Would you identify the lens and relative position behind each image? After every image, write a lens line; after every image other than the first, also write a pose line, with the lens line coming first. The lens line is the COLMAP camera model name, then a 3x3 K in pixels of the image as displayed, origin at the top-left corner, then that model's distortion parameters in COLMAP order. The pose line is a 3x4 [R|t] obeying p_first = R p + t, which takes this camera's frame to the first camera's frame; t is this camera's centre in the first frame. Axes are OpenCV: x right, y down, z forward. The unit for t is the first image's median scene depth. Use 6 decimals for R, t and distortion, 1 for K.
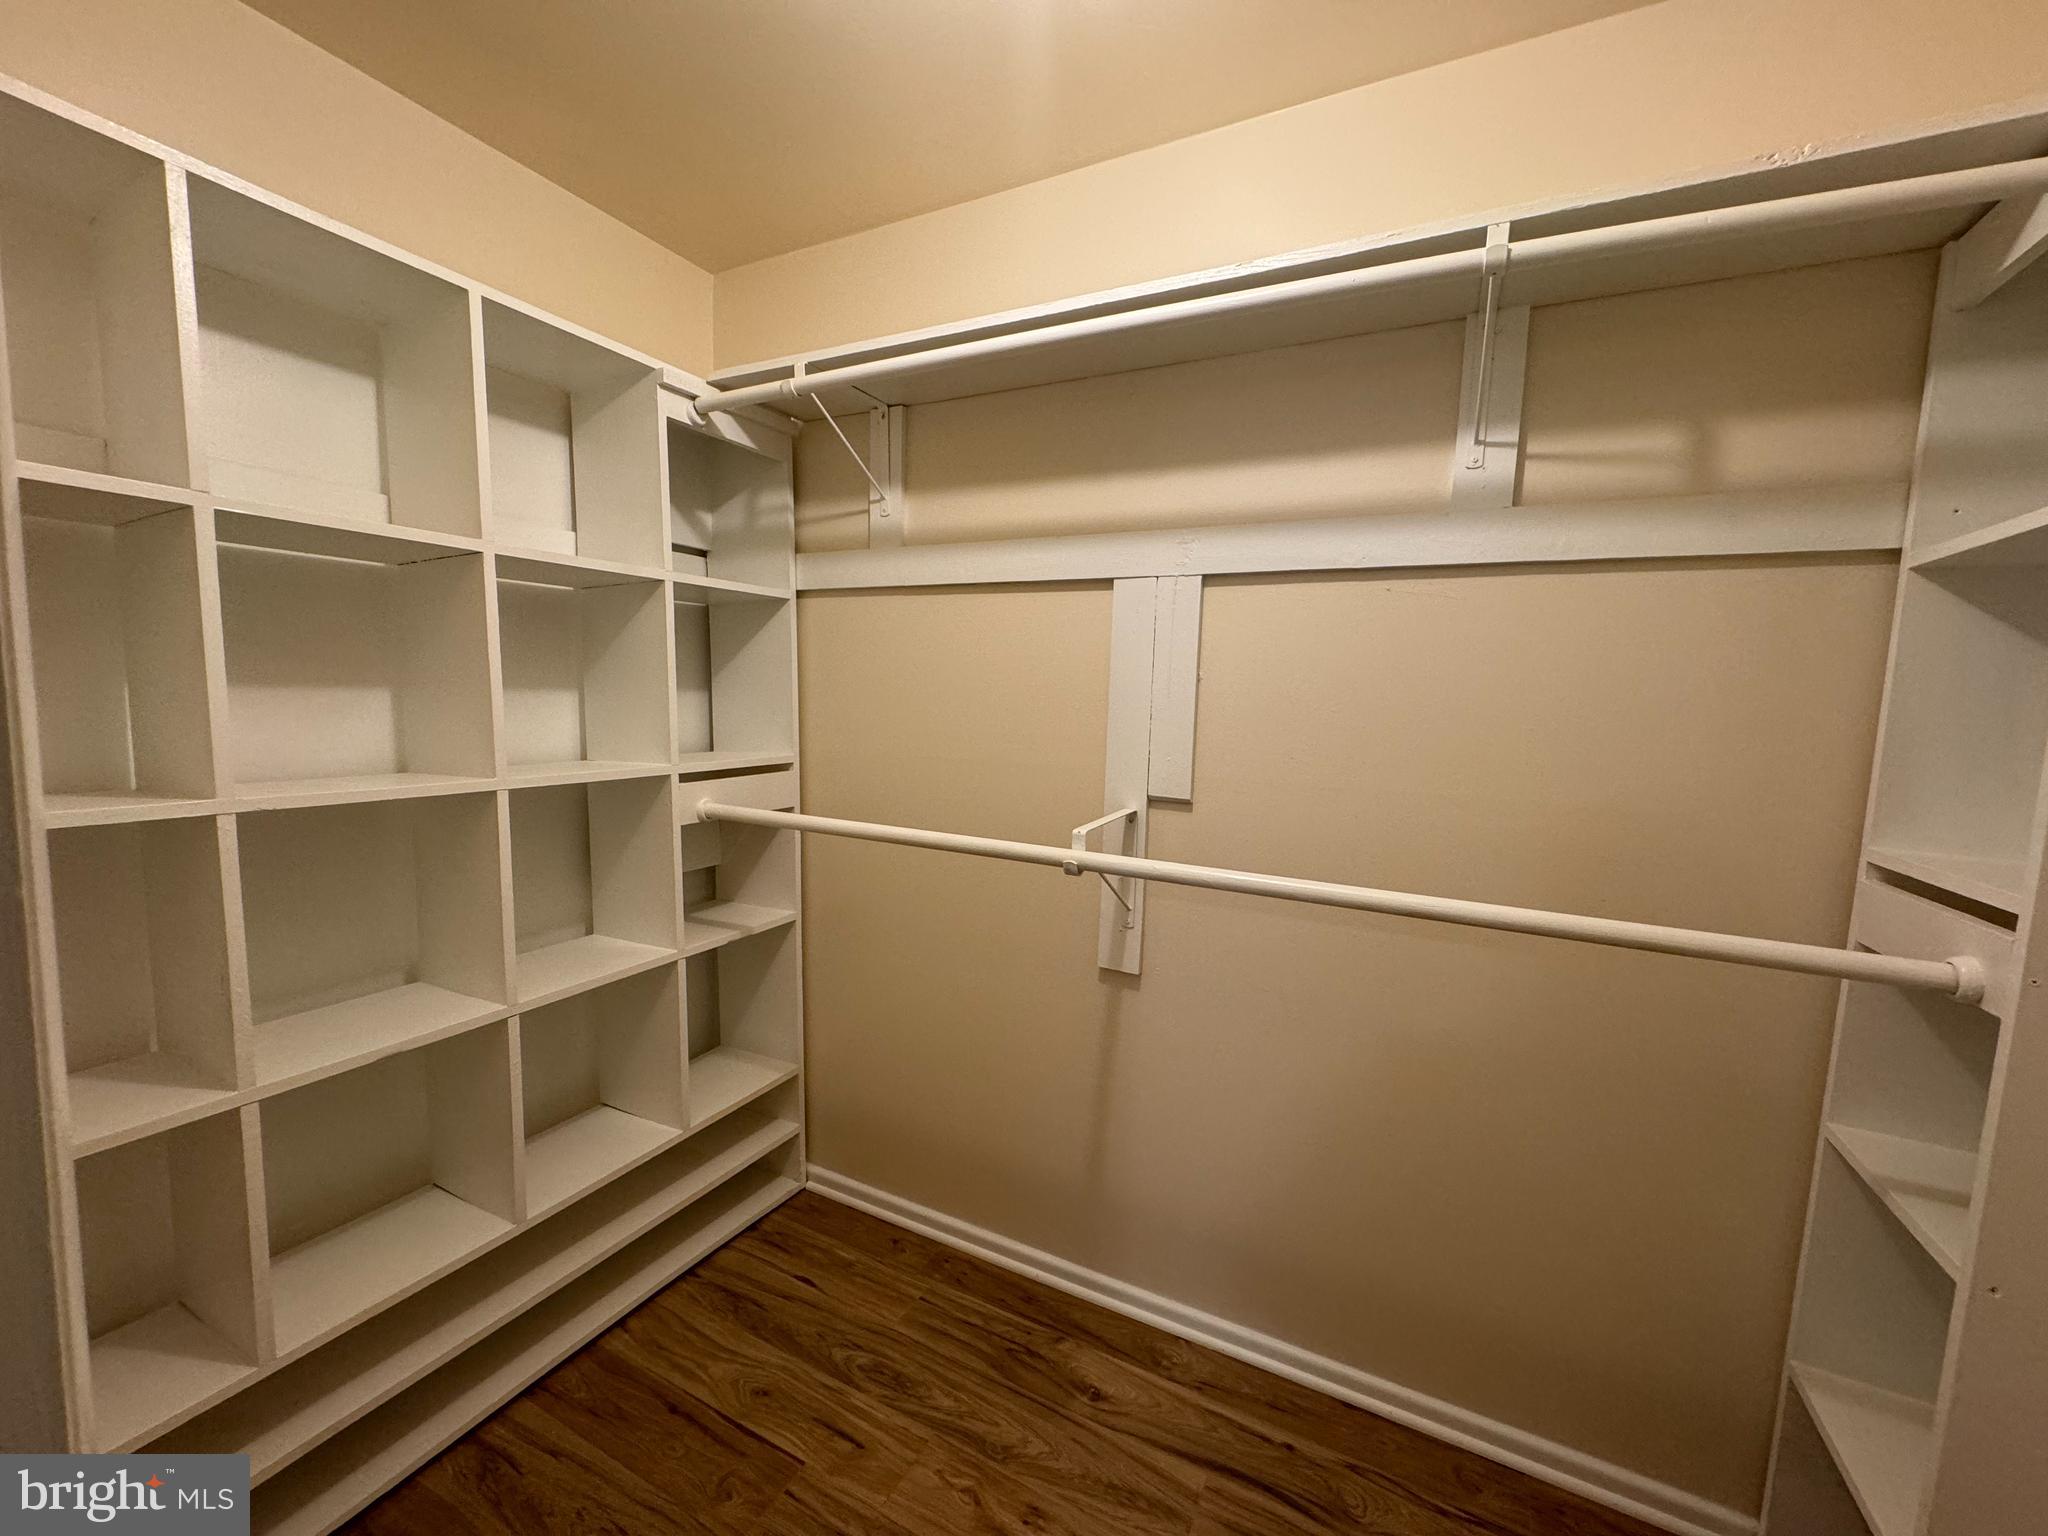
lens RADIAL K [[813.7, 0, 1026.7], [0, 813.7, 763.4], [0, 0, 1]] dist [-0.001674, 0.000076]
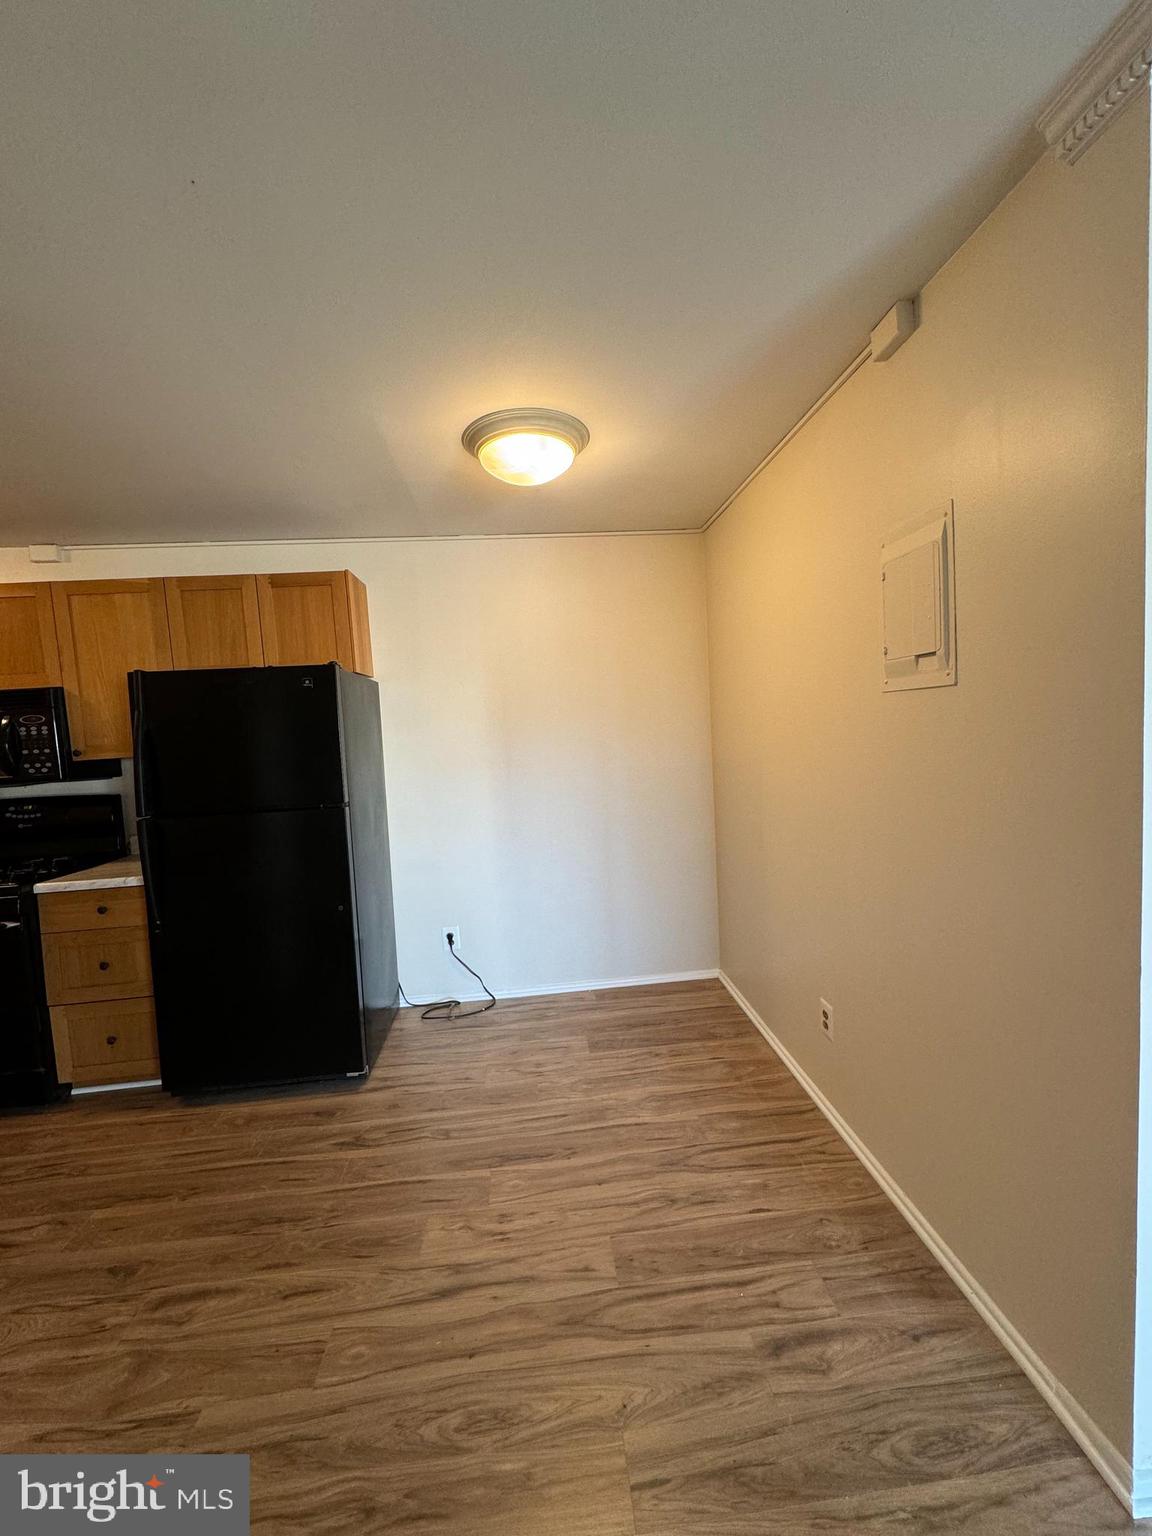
lens RADIAL K [[610.3, 0, 577.2], [0, 610.3, 769.4], [0, 0, 1]] dist [-0.001674, 0.000076]
pose [[0.846825, -0.102972, 0.521809, -0.404548], [0.137444, 0.990123, -0.027665, -0.017449], [-0.513806, 0.095147, 0.852614, 0.221757]]
